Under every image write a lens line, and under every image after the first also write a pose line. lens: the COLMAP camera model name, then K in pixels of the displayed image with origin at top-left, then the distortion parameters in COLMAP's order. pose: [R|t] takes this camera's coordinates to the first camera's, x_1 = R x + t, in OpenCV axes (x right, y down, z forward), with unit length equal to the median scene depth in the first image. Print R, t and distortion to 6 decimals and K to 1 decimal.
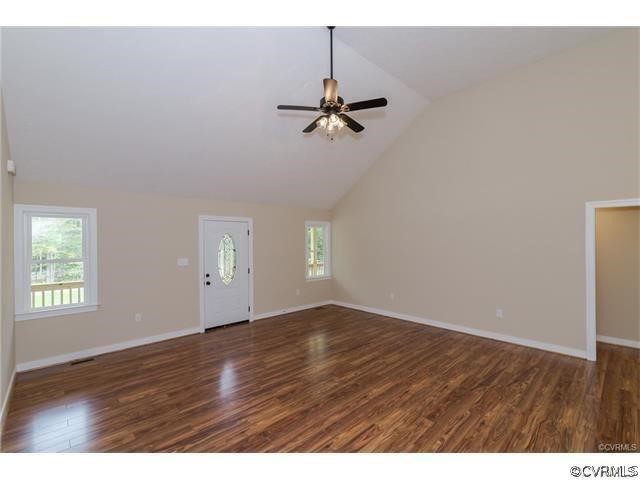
lens RADIAL K [[291.1, 0, 318.6], [0, 291.1, 242.6], [0, 0, 1]] dist [-0.000469, -0.000350]
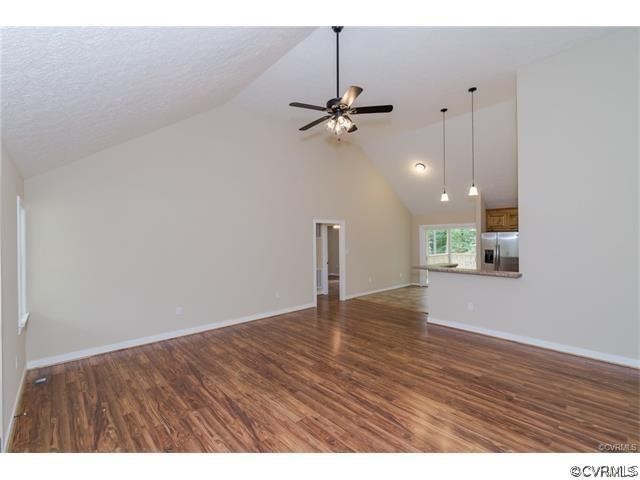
lens RADIAL K [[290.9, 0, 320.9], [0, 290.9, 231.4], [0, 0, 1]] dist [0.002285, 0.000262]
pose [[0.005462, 0.034891, 0.999376, -0.866713], [0.016195, 0.999257, -0.034975, 0.001673], [-0.999854, 0.016376, 0.004893, 0.937926]]
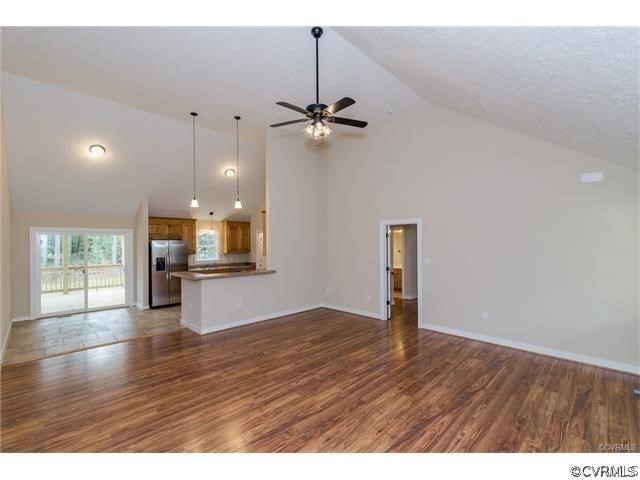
lens RADIAL K [[286.8, 0, 320.0], [0, 286.8, 240.0], [0, 0, 1]] dist [0.001229, 0.000267]
pose [[-0.999291, 0.017001, -0.033590, 0.069901], [0.017155, 0.999843, -0.004323, -0.017384], [0.033511, -0.004896, -0.999426, 1.777191]]
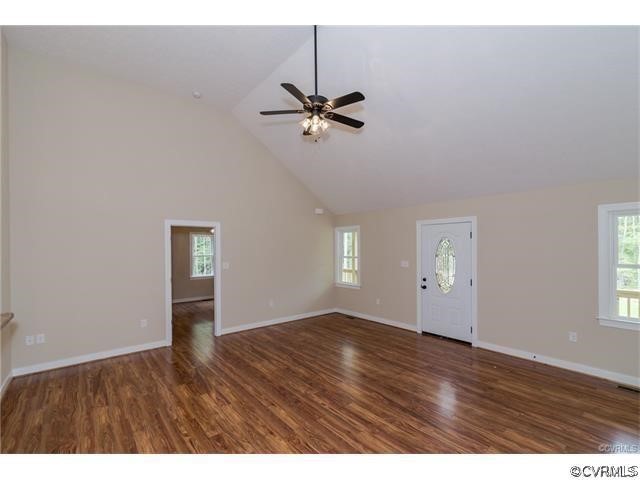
lens RADIAL K [[291.1, 0, 318.6], [0, 291.1, 242.6], [0, 0, 1]] dist [-0.000469, -0.000350]
pose [[-0.065149, -0.003948, -0.997868, 0.887174], [0.002908, 0.999987, -0.004146, -0.016454], [0.997871, -0.003172, -0.065137, 0.944288]]
